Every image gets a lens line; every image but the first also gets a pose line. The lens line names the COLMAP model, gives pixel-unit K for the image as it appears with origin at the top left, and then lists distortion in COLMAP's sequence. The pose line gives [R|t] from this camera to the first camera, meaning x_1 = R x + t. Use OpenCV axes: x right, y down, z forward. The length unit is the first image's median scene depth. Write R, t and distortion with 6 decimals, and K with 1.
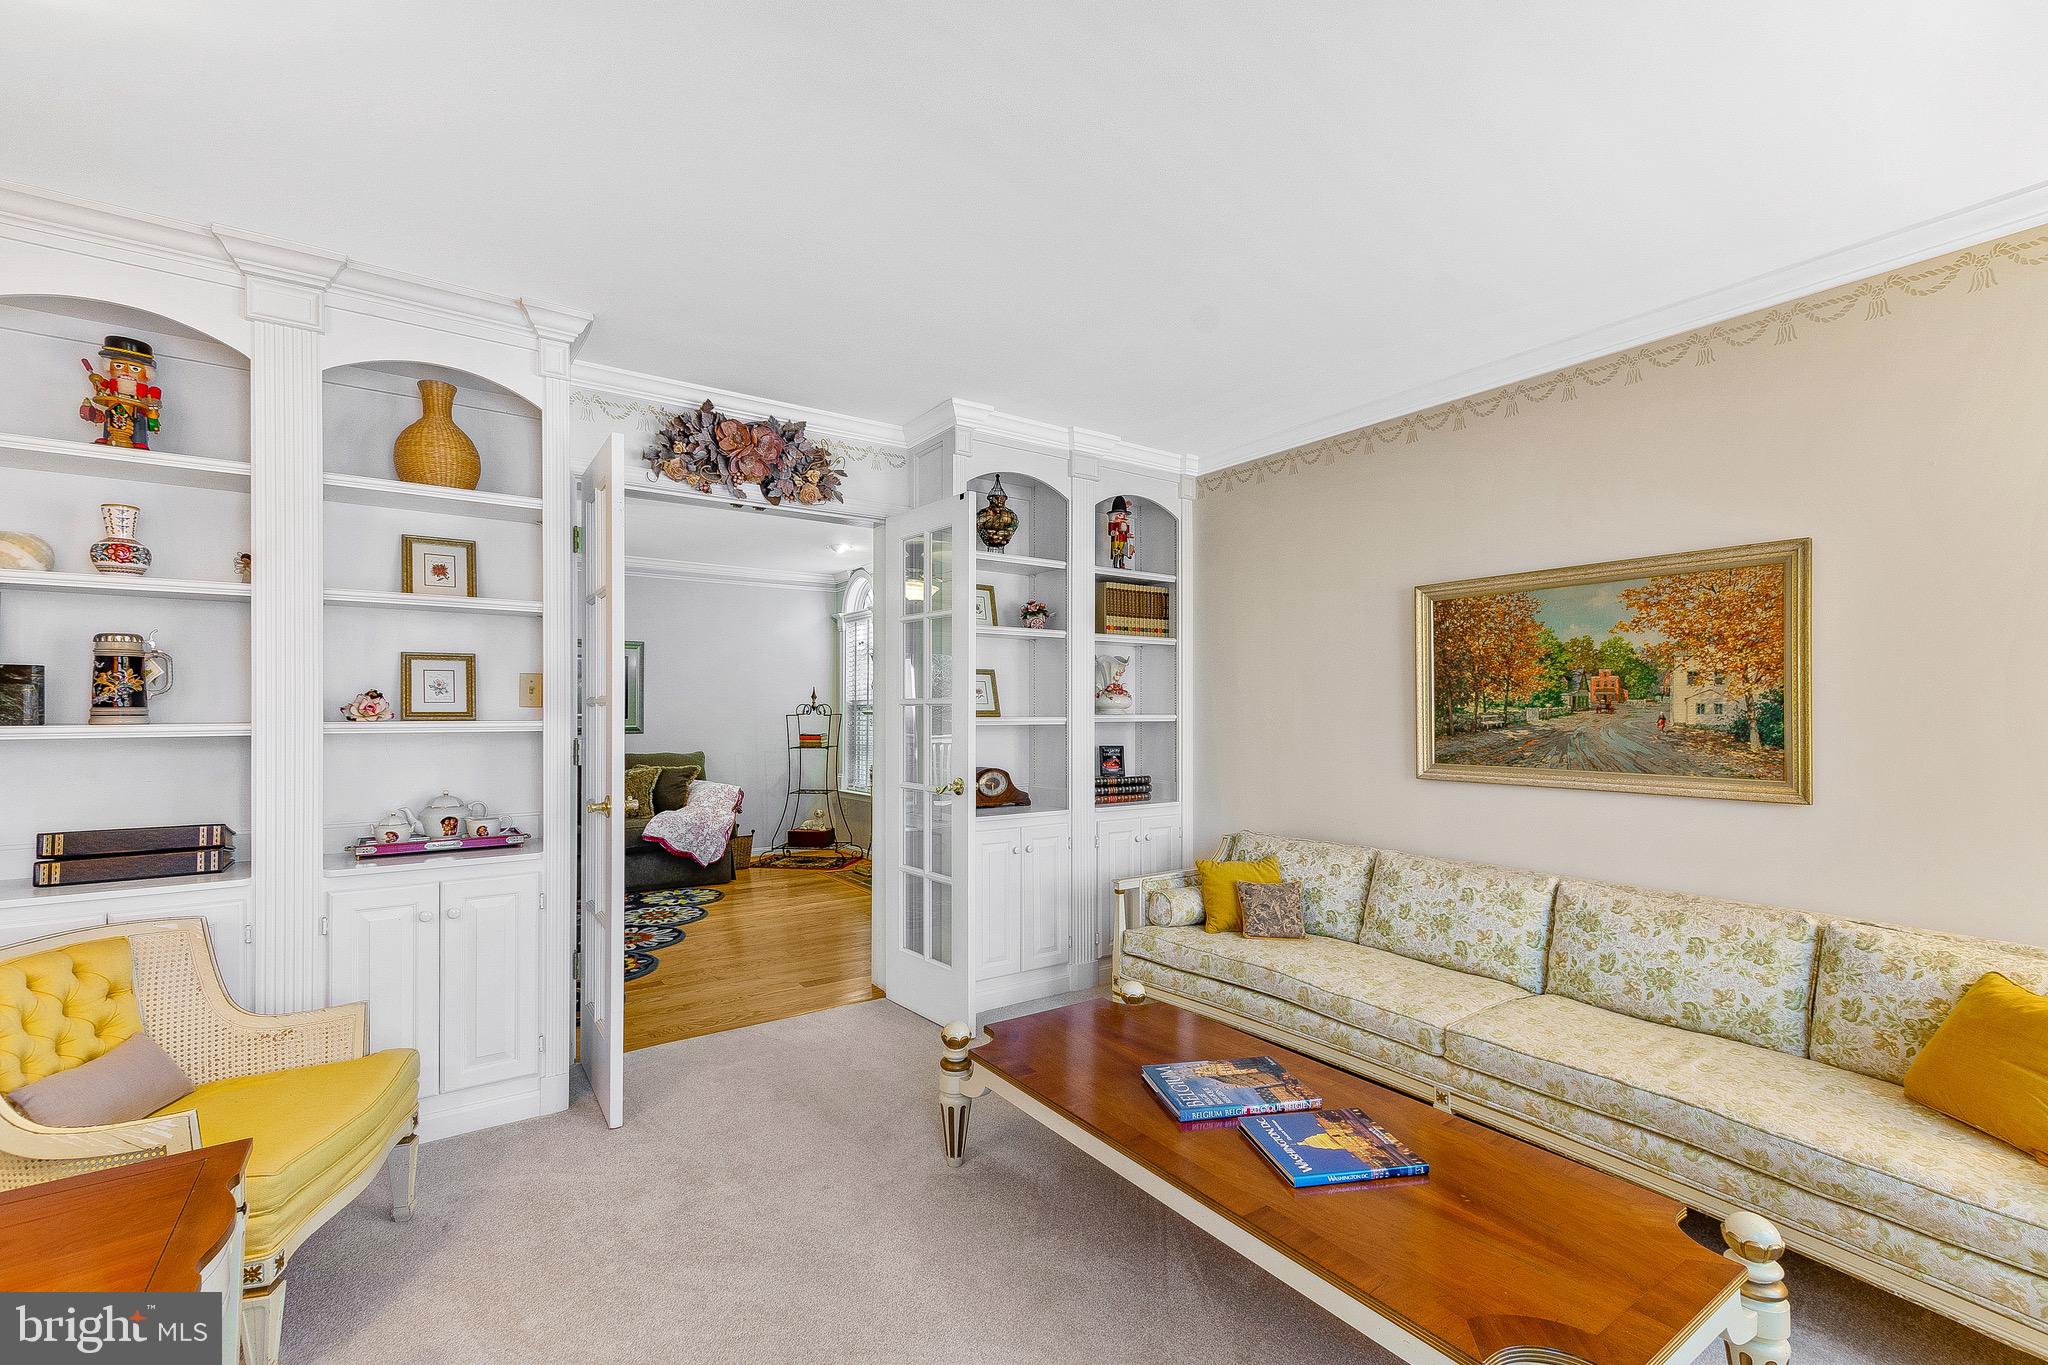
lens RADIAL K [[887.1, 0, 1029.8], [0, 887.1, 709.4], [0, 0, 1]] dist [0.022884, -0.006599]
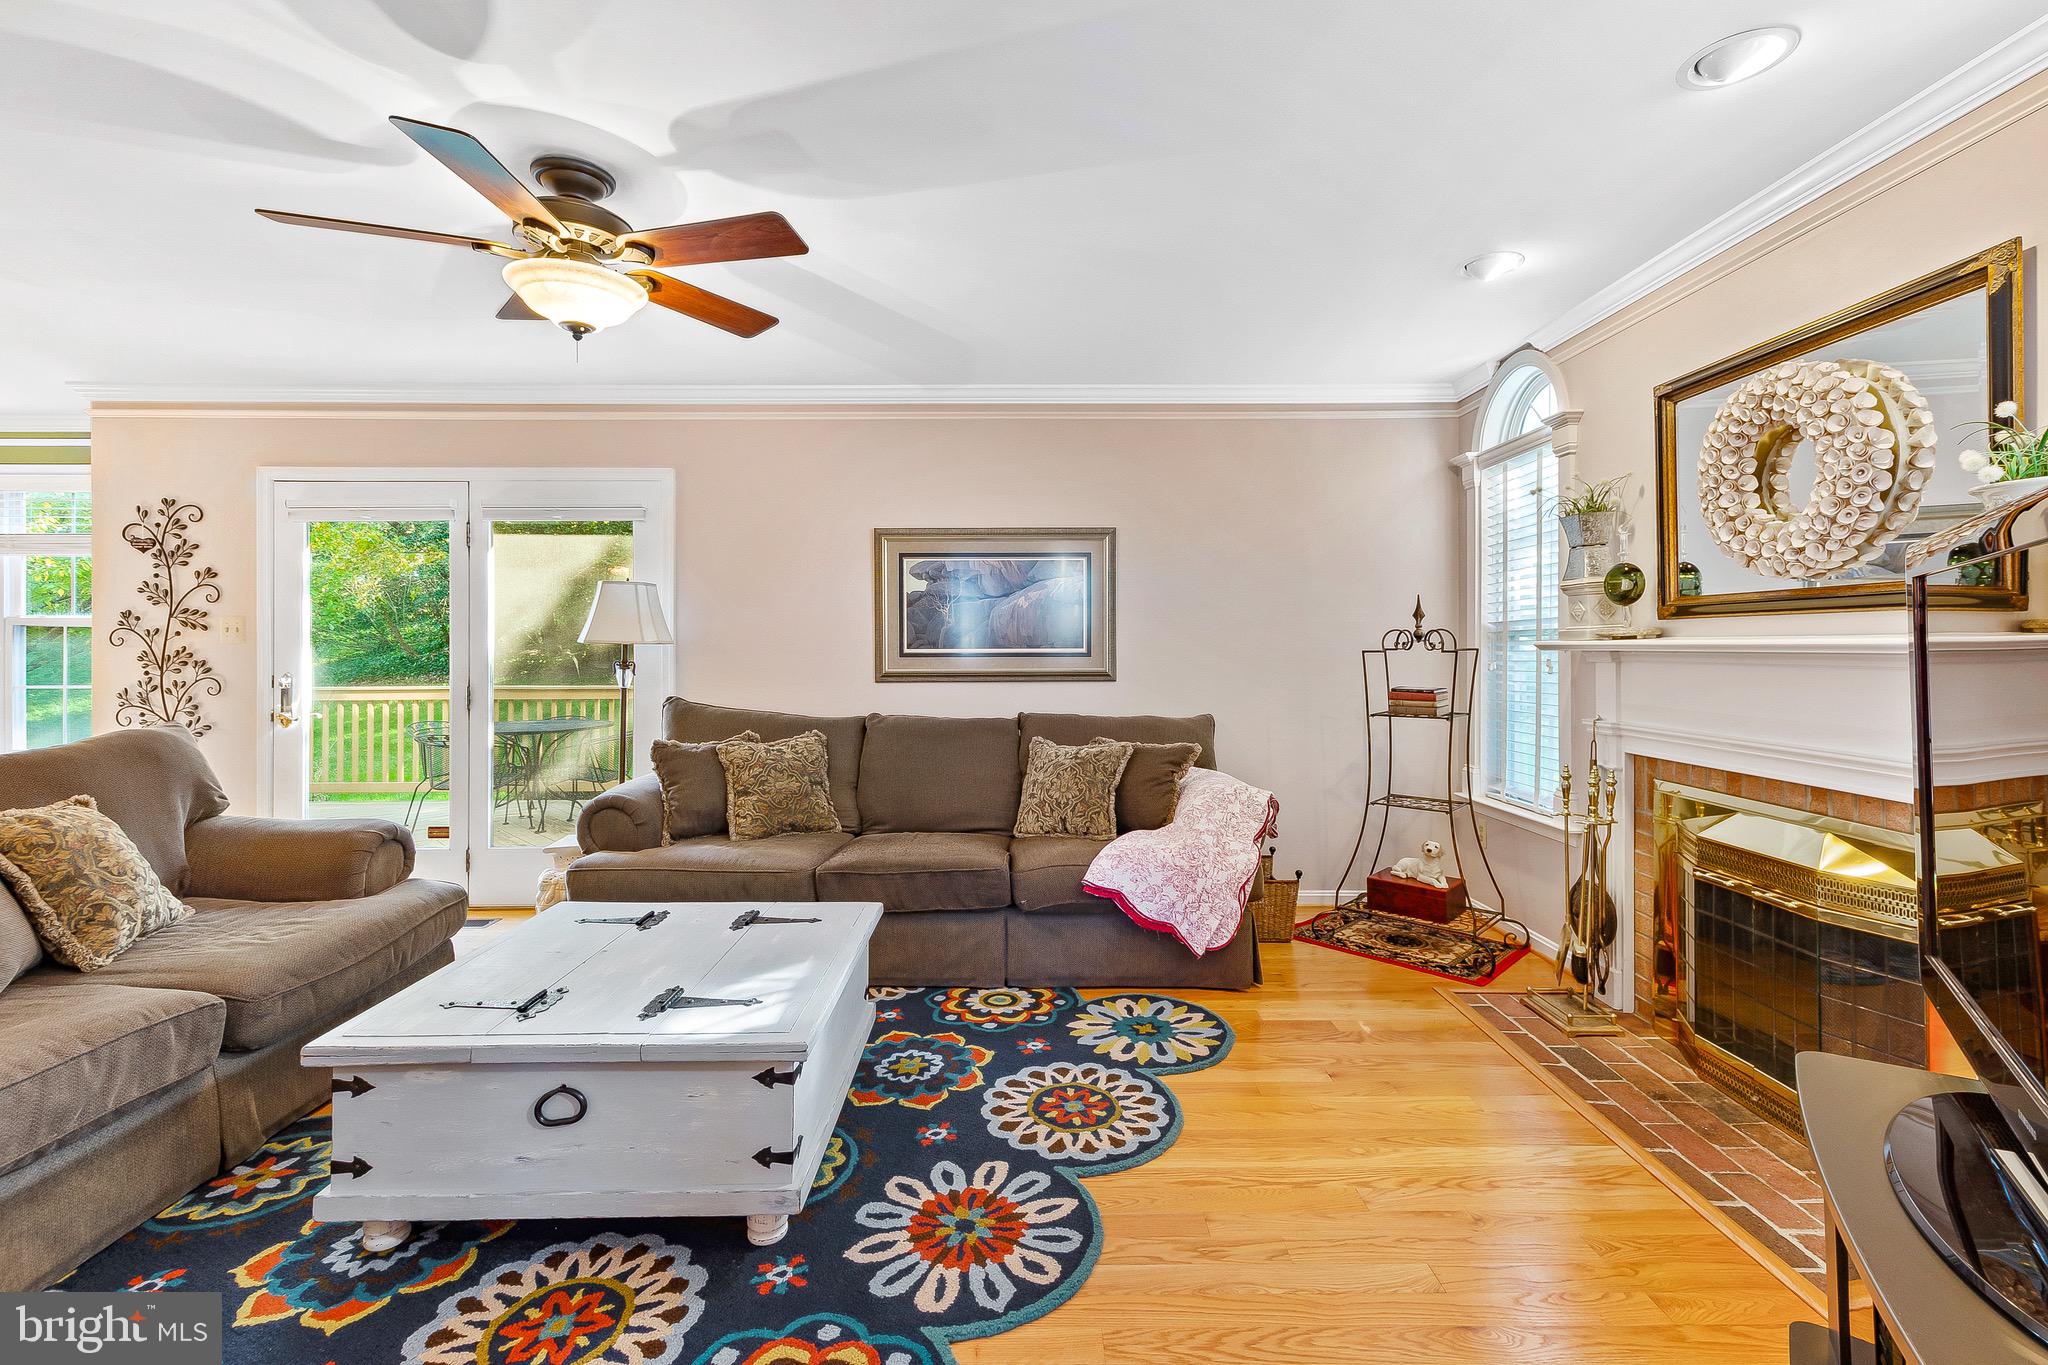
lens RADIAL K [[900.5, 0, 1025.8], [0, 900.5, 641.0], [0, 0, 1]] dist [0.017199, -0.000233]
pose [[0.818420, -0.004141, -0.574605, -0.344486], [0.003859, 0.999991, -0.001711, 0.002017], [0.574607, -0.000818, 0.818429, 1.190976]]
